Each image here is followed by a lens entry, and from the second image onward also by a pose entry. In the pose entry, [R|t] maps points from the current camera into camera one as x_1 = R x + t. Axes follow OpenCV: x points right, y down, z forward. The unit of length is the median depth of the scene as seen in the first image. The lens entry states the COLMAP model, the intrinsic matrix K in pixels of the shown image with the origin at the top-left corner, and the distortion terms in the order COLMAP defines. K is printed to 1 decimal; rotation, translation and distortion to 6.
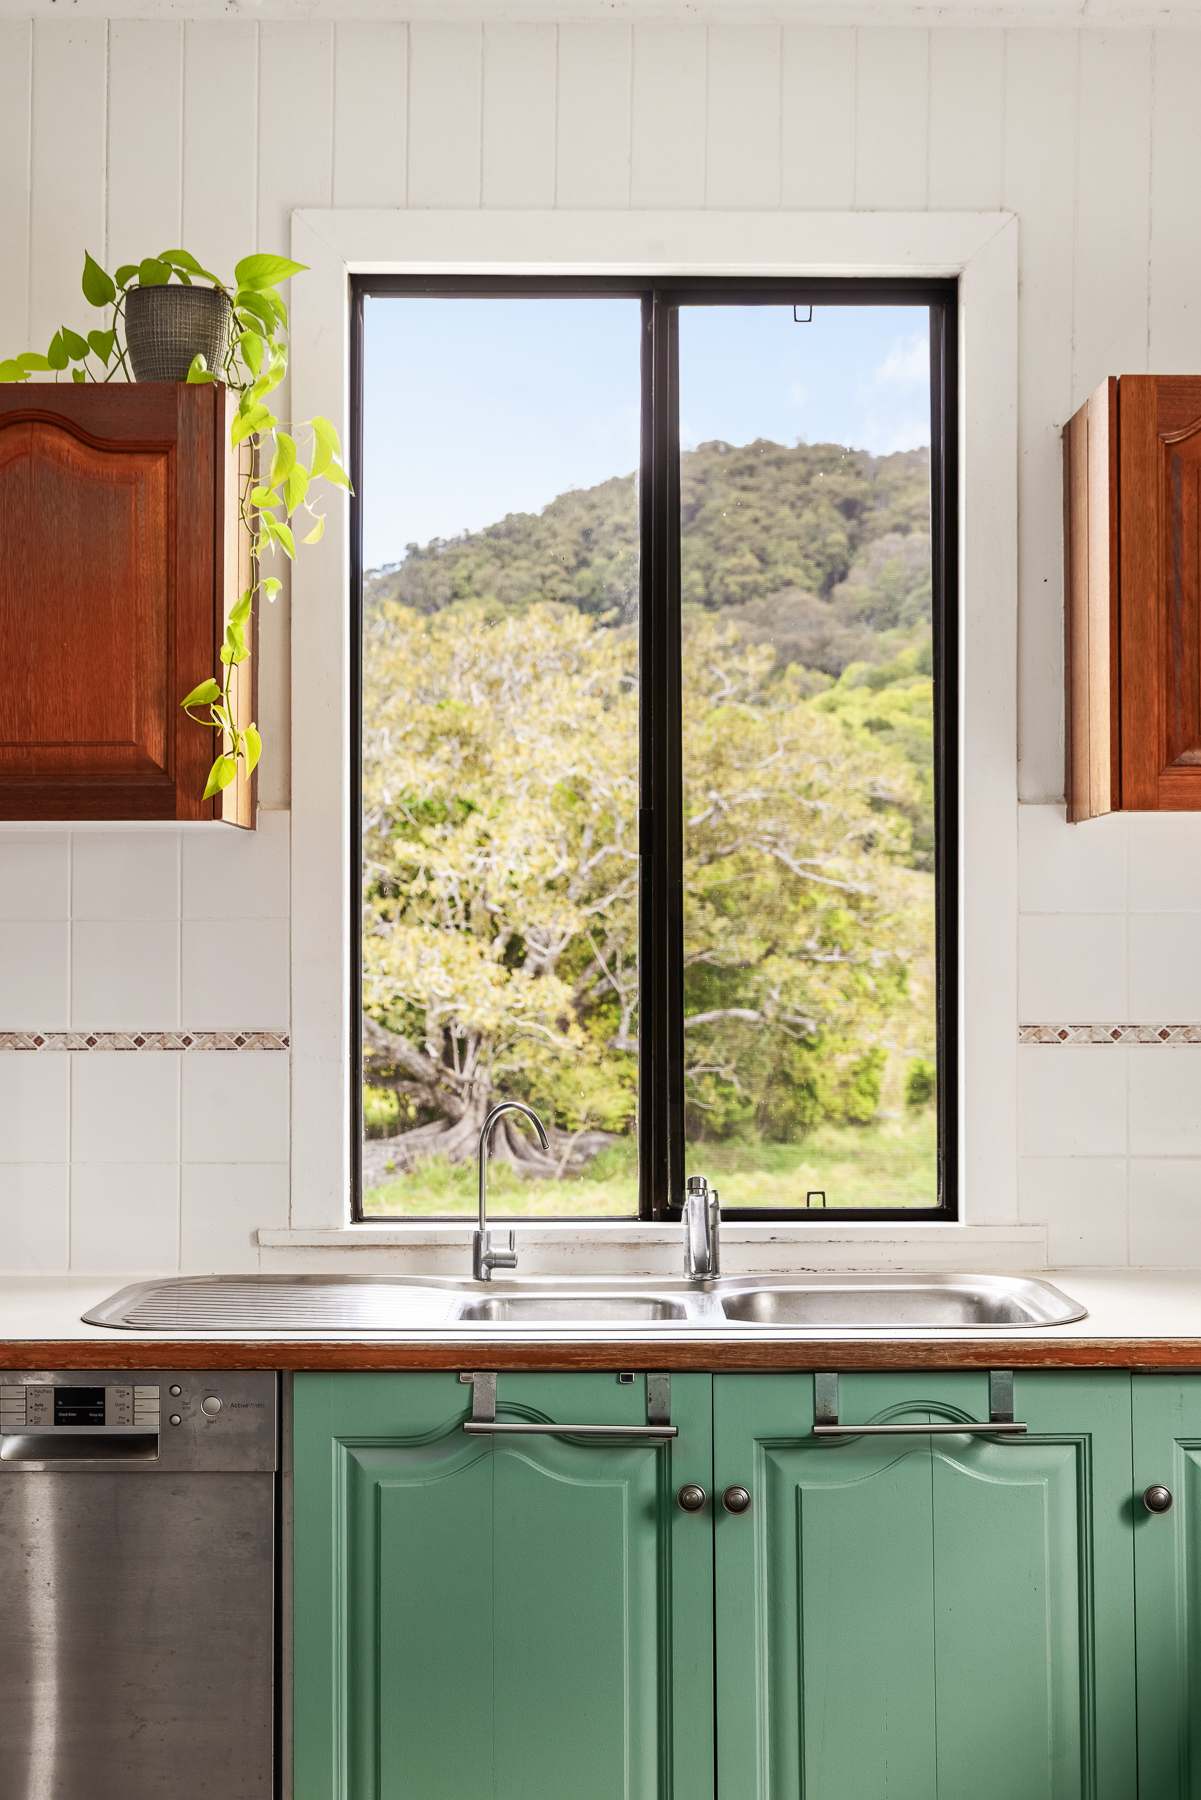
lens RADIAL K [[2482.0, 0, 600.5], [0, 2482.0, 900.0], [0, 0, 1]] dist [0.003891, 0.004604]
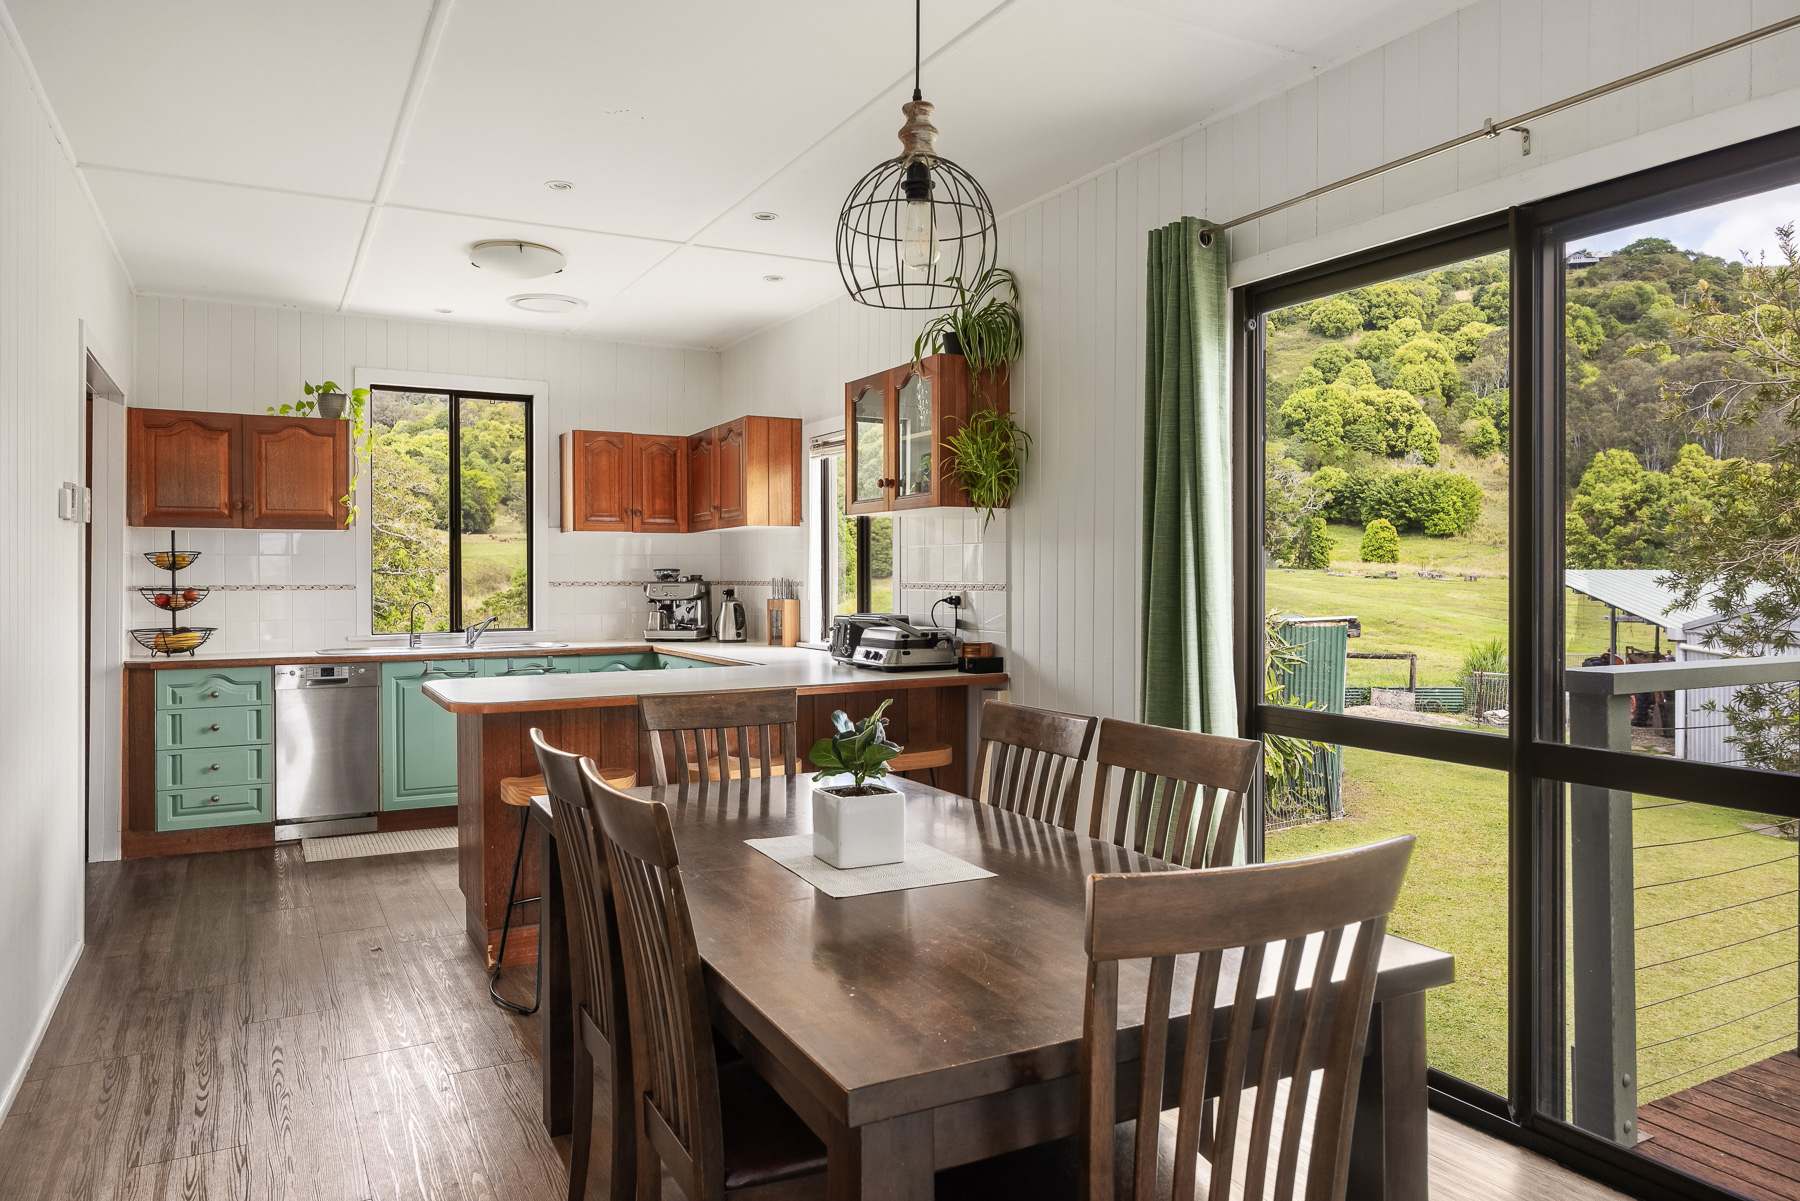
lens RADIAL K [[1189.4, 0, 870.9], [0, 1189.4, 580.3], [0, 0, 1]] dist [-0.000335, 0.002519]
pose [[0.888614, -0.004407, 0.458634, -0.281970], [-0.009190, 0.999582, 0.027411, -0.011605], [-0.458563, -0.028573, 0.888202, -1.072382]]
